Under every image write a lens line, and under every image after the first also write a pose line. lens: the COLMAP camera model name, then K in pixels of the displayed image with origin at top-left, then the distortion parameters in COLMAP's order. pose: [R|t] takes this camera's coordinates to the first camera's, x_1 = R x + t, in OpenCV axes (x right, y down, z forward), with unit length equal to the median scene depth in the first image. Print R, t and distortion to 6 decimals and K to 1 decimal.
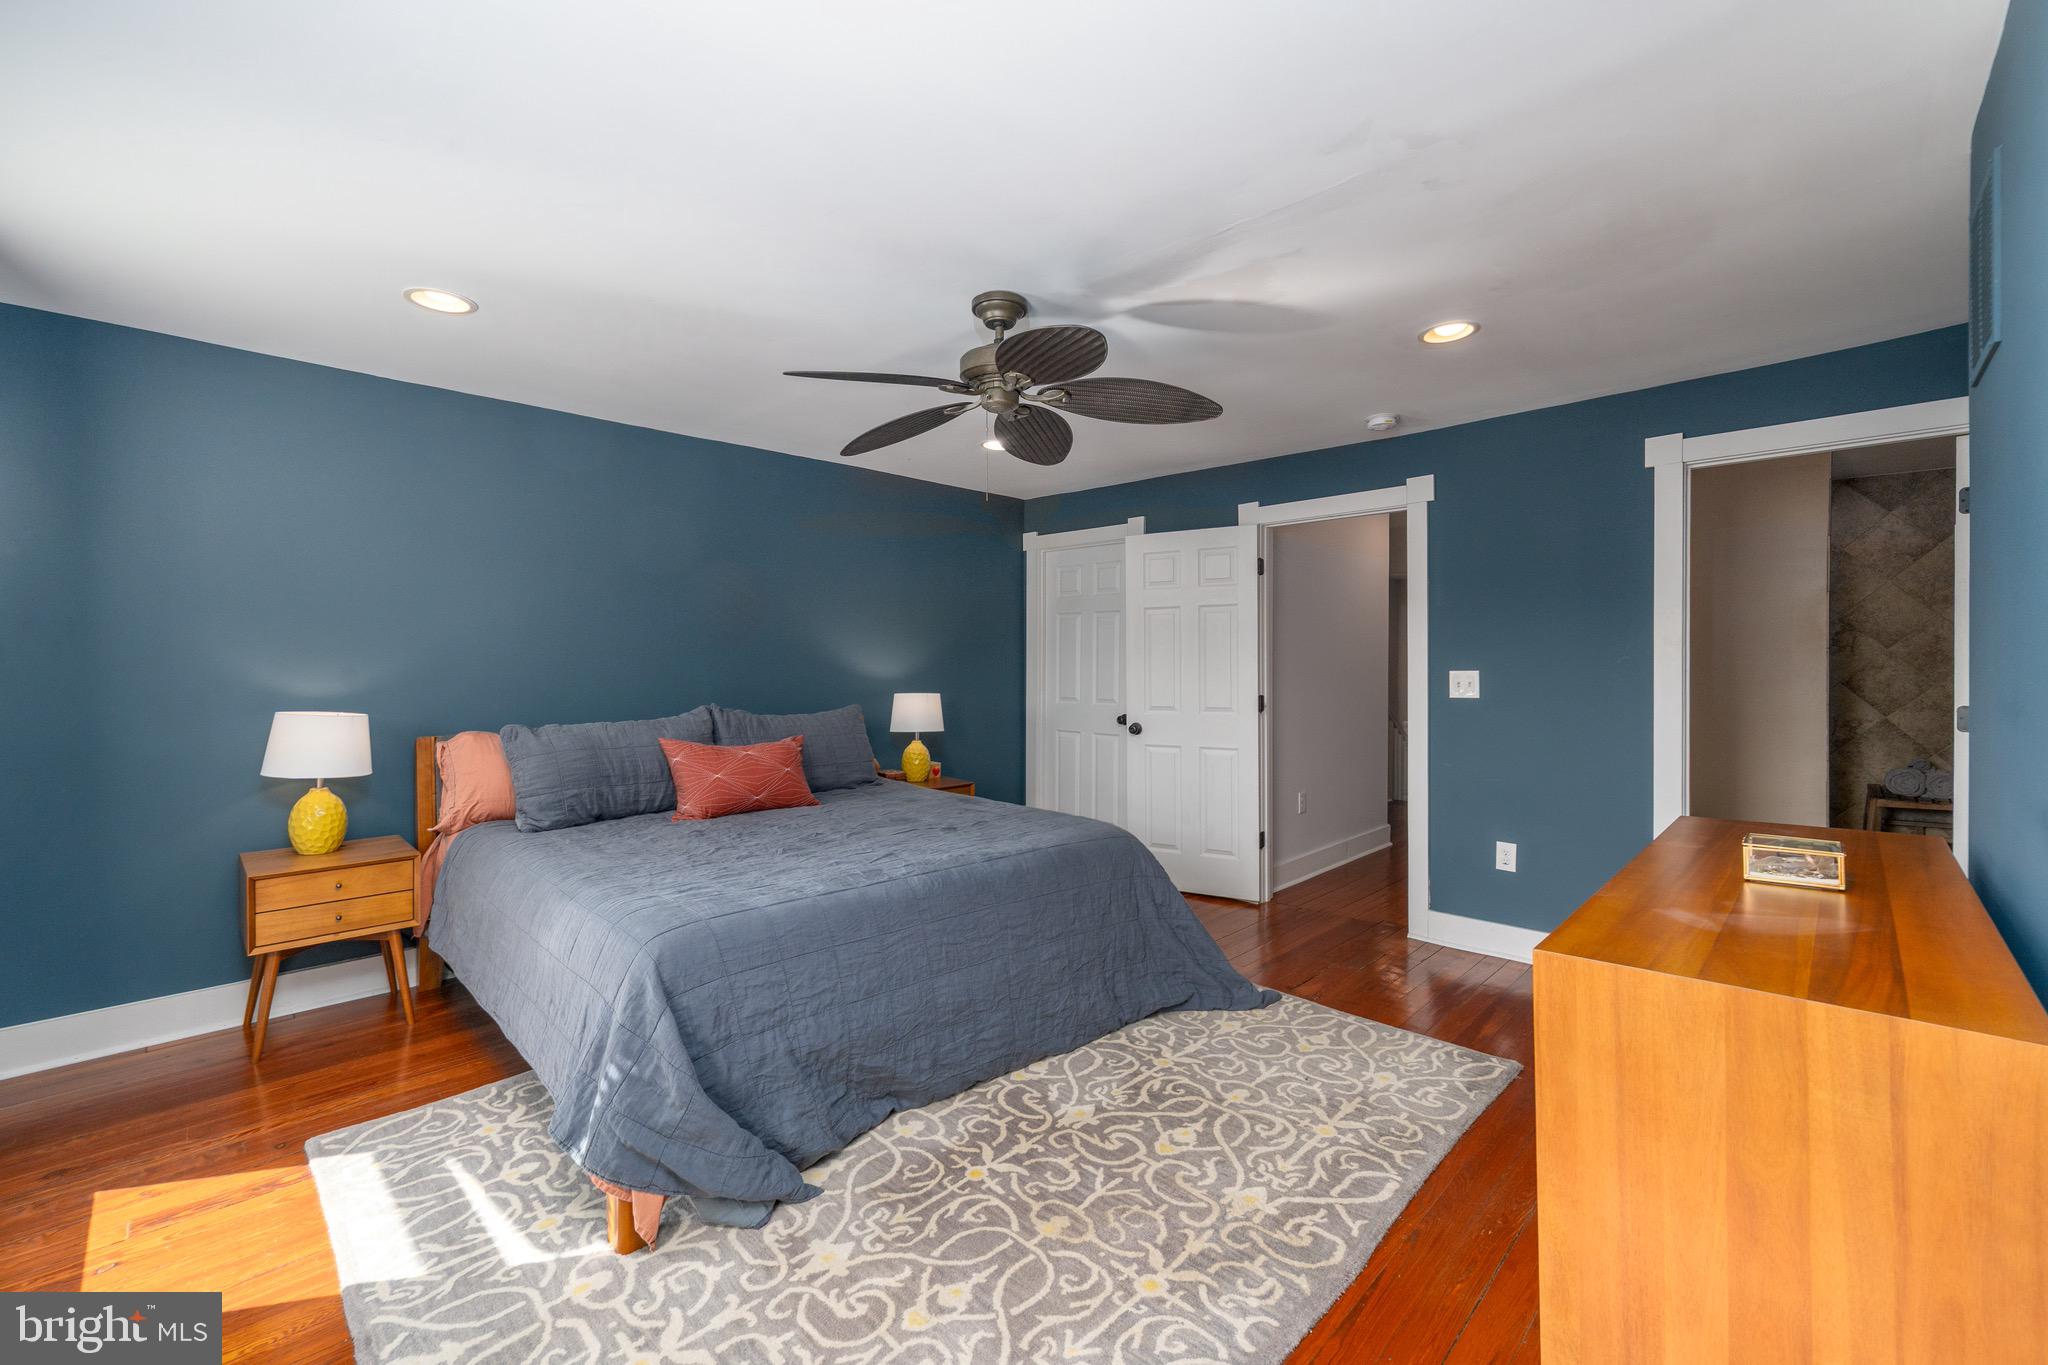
lens RADIAL K [[848.6, 0, 1023.1], [0, 848.6, 670.6], [0, 0, 1]] dist [-0.002830, -0.000364]
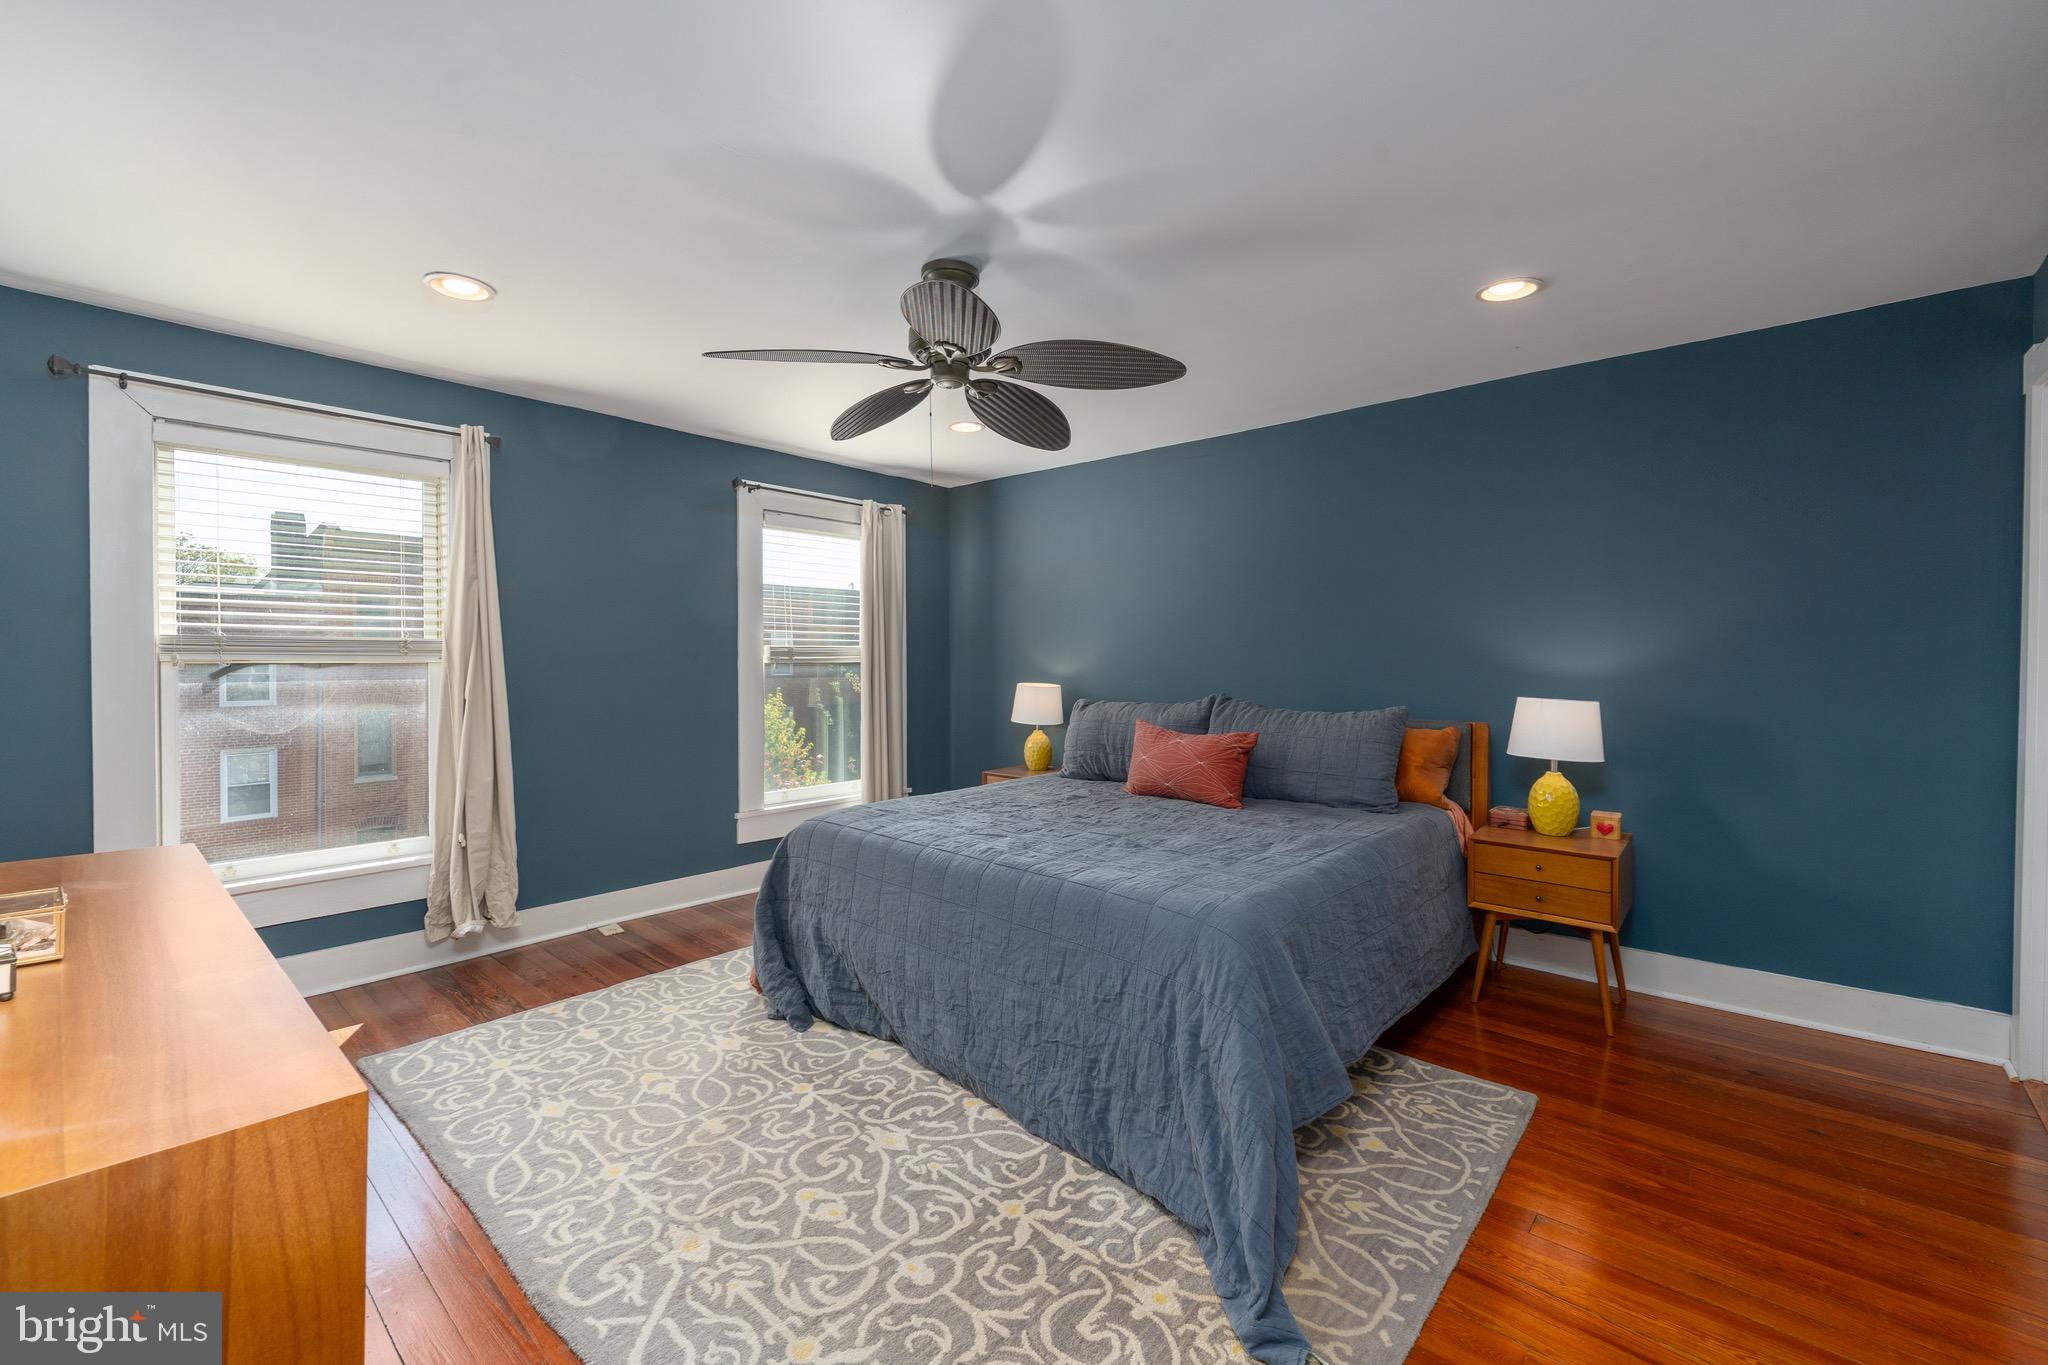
lens RADIAL K [[848.6, 0, 1014.6], [0, 848.6, 669.8], [0, 0, 1]] dist [-0.002830, -0.000364]
pose [[0.043108, 0.015497, -0.998950, 0.934602], [-0.010623, 0.999830, 0.015052, -0.002527], [0.999014, 0.009963, 0.043265, 1.036667]]
